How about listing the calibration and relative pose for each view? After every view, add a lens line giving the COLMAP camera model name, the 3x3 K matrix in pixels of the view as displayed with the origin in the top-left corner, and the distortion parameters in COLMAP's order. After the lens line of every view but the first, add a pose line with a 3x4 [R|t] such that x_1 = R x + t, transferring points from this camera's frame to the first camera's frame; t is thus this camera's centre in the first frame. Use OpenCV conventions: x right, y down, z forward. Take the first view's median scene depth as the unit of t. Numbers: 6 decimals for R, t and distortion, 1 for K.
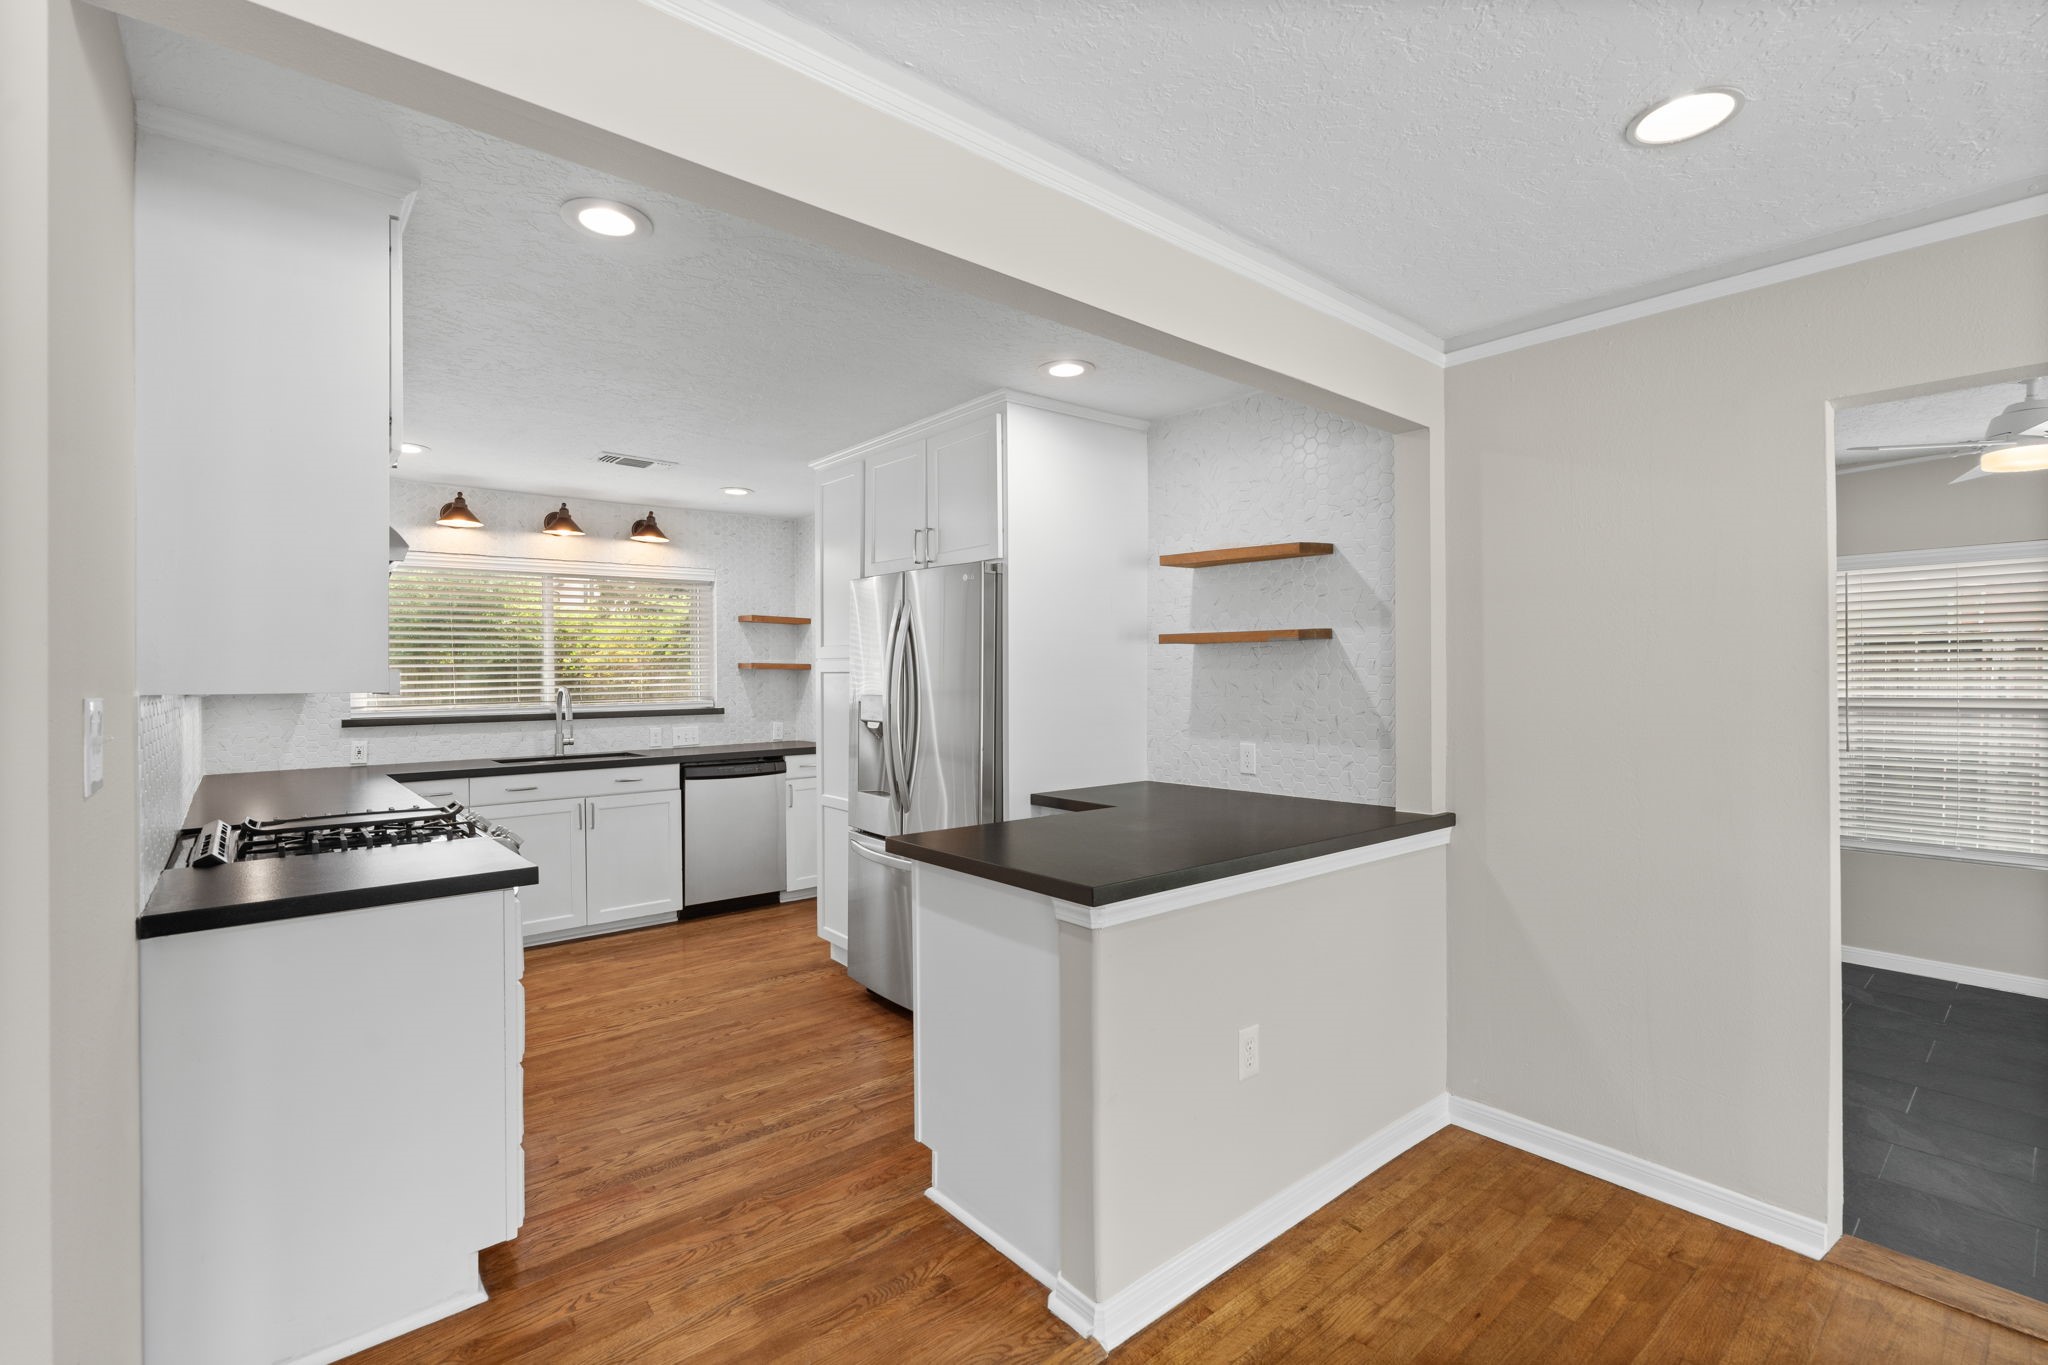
lens RADIAL K [[923.2, 0, 1024.0], [0, 923.2, 682.5], [0, 0, 1]] dist [-0.002671, 0.000076]
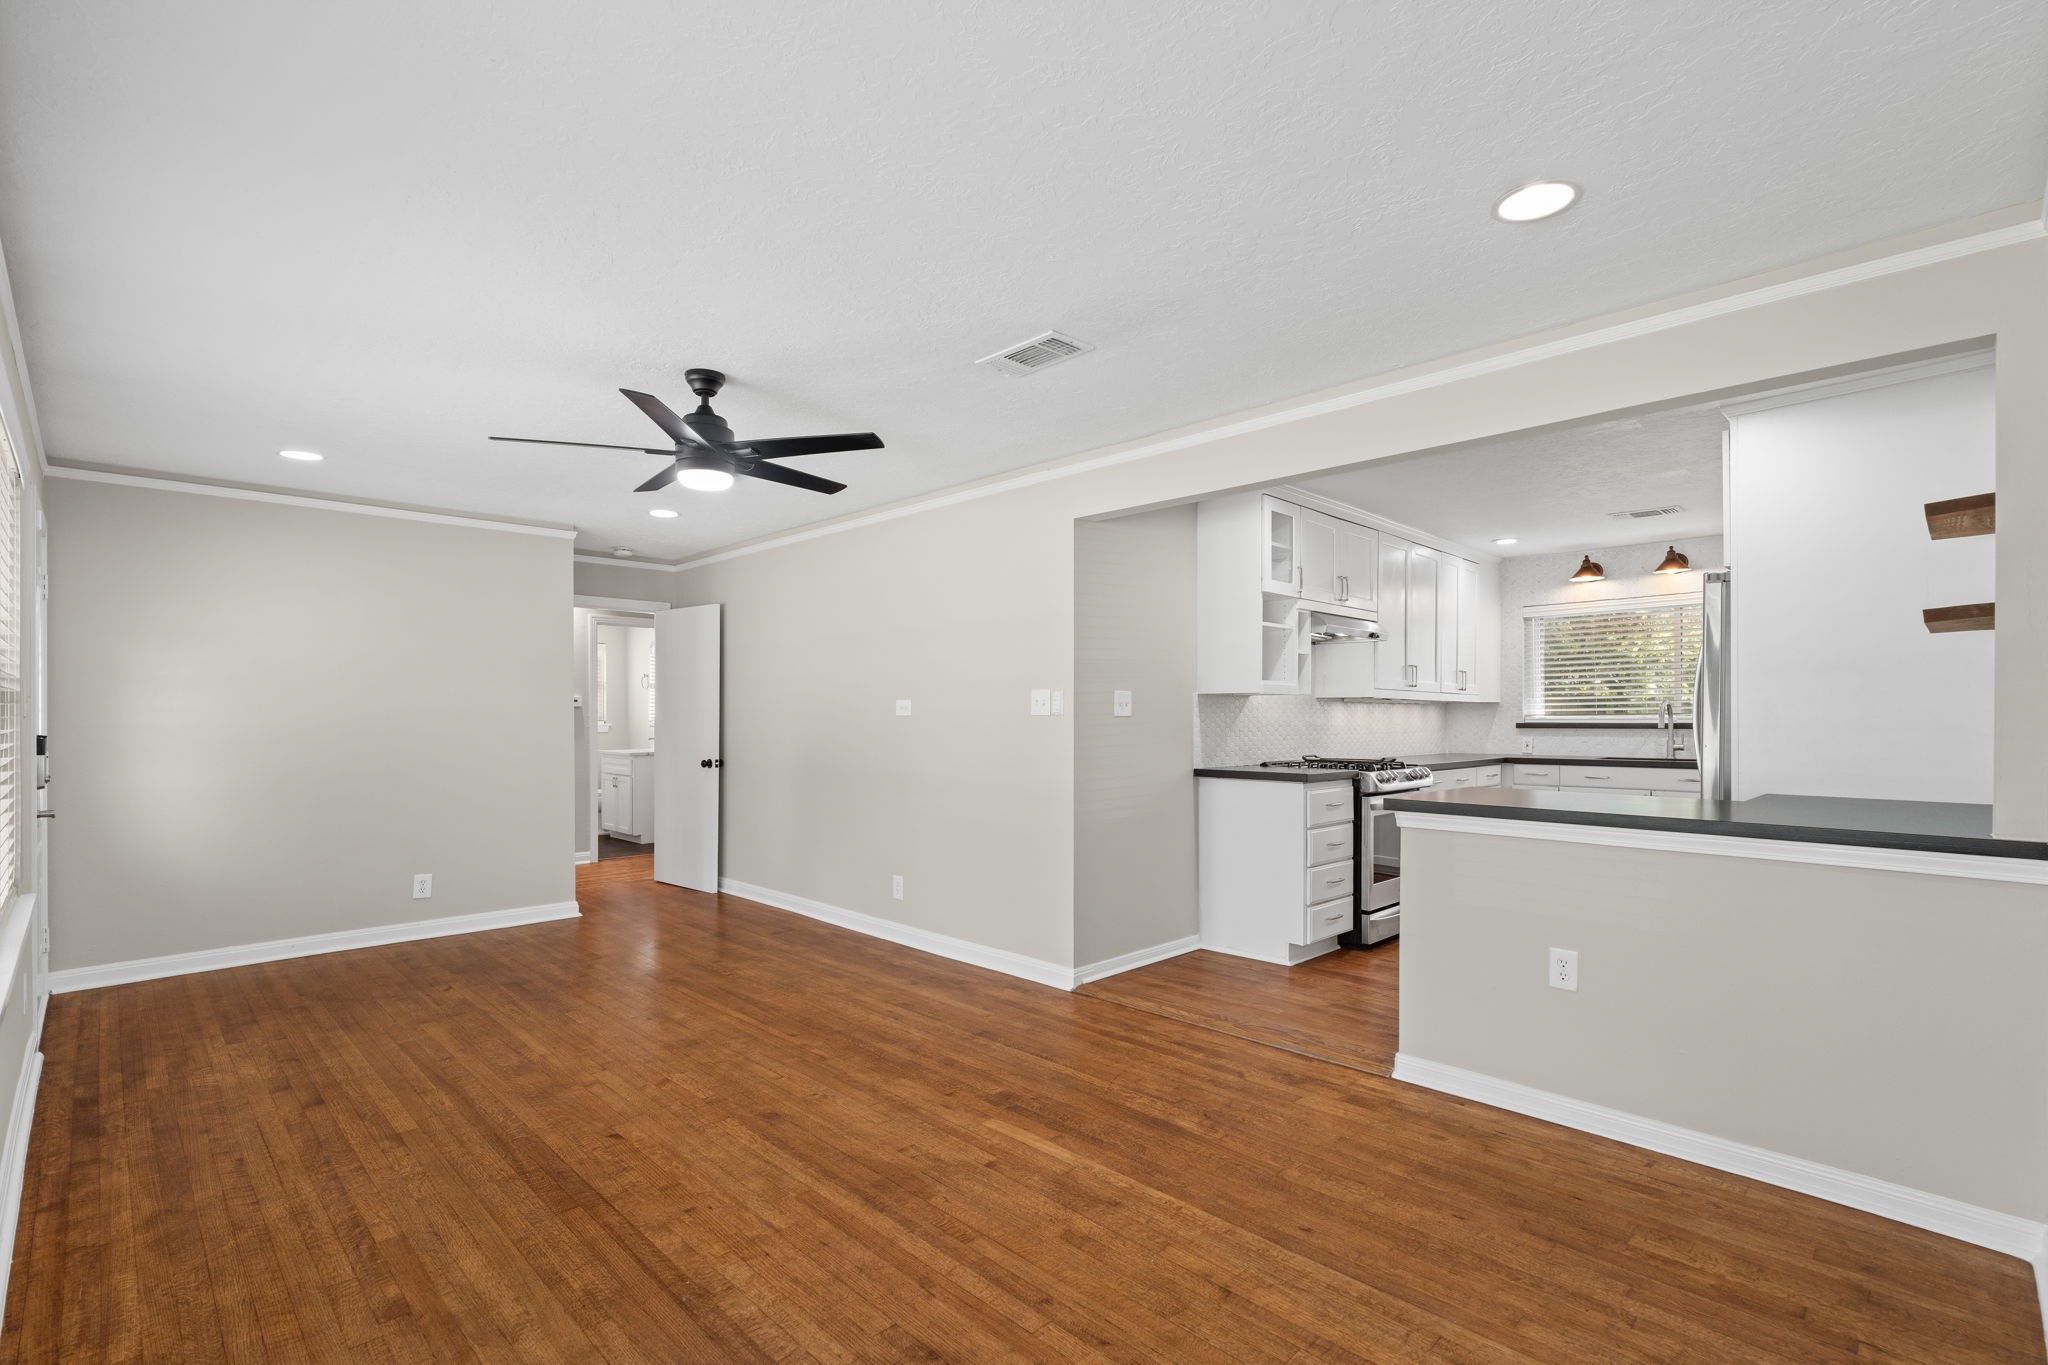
lens RADIAL K [[928.2, 0, 1021.8], [0, 928.2, 717.6], [0, 0, 1]] dist [-0.003179, 0.000285]
pose [[0.071588, 0.006920, -0.997410, 0.755012], [-0.007806, 0.999949, 0.006377, 0.029223], [0.997404, 0.007330, 0.071638, 0.103532]]
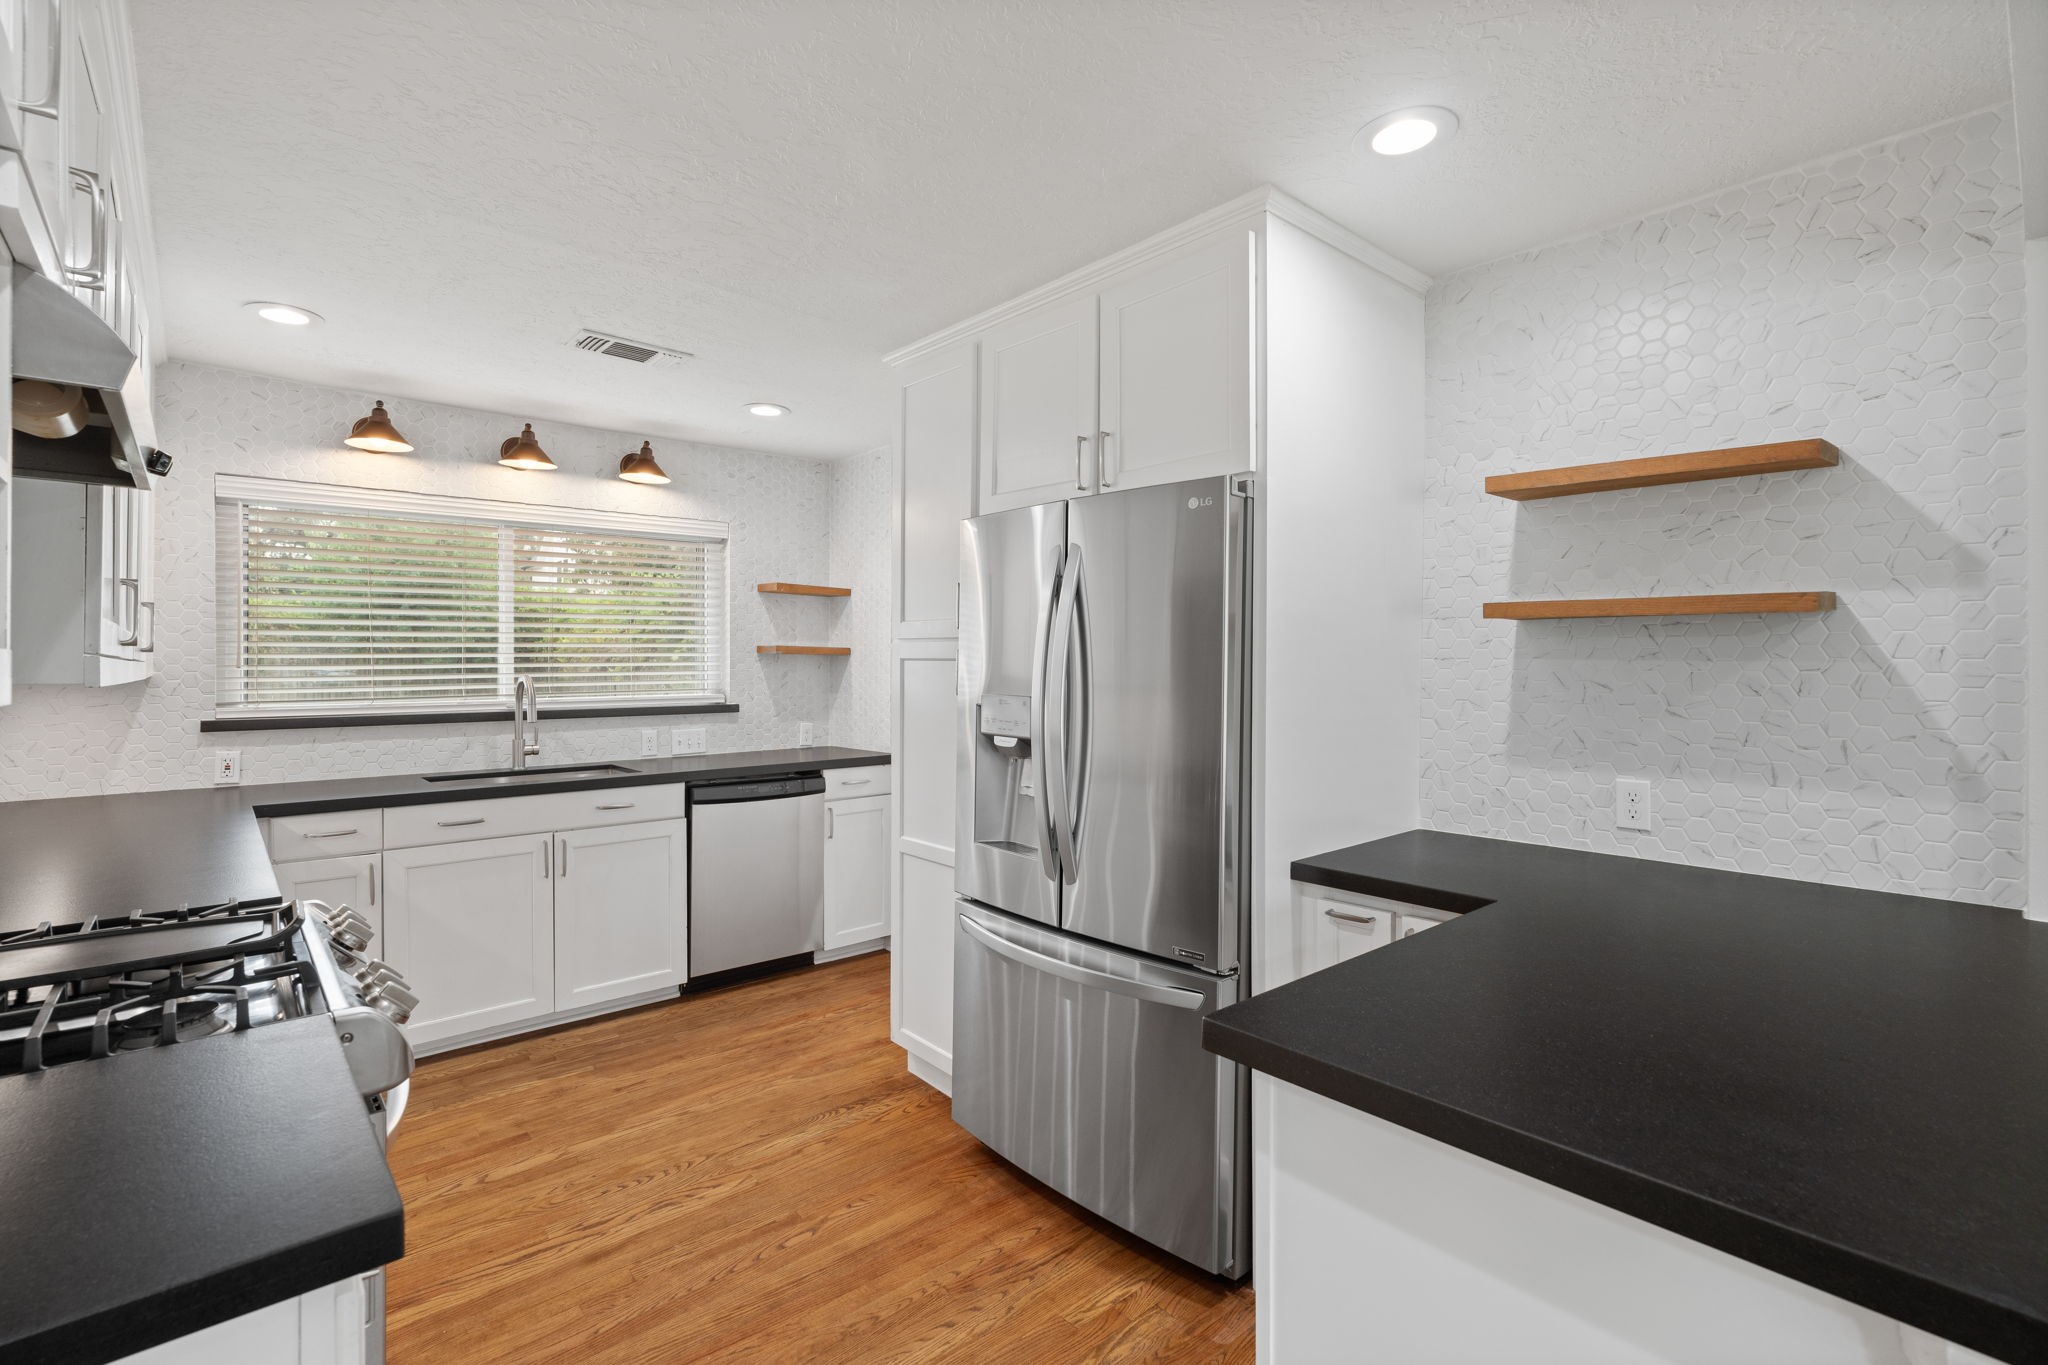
lens RADIAL K [[937.8, 0, 1025.9], [0, 937.8, 671.2], [0, 0, 1]] dist [-0.001993, -0.000199]
pose [[0.999779, 0.008817, 0.019109, -0.139767], [-0.008820, 0.999961, 0.000088, -0.002758], [-0.019108, -0.000257, 0.999817, 0.299416]]
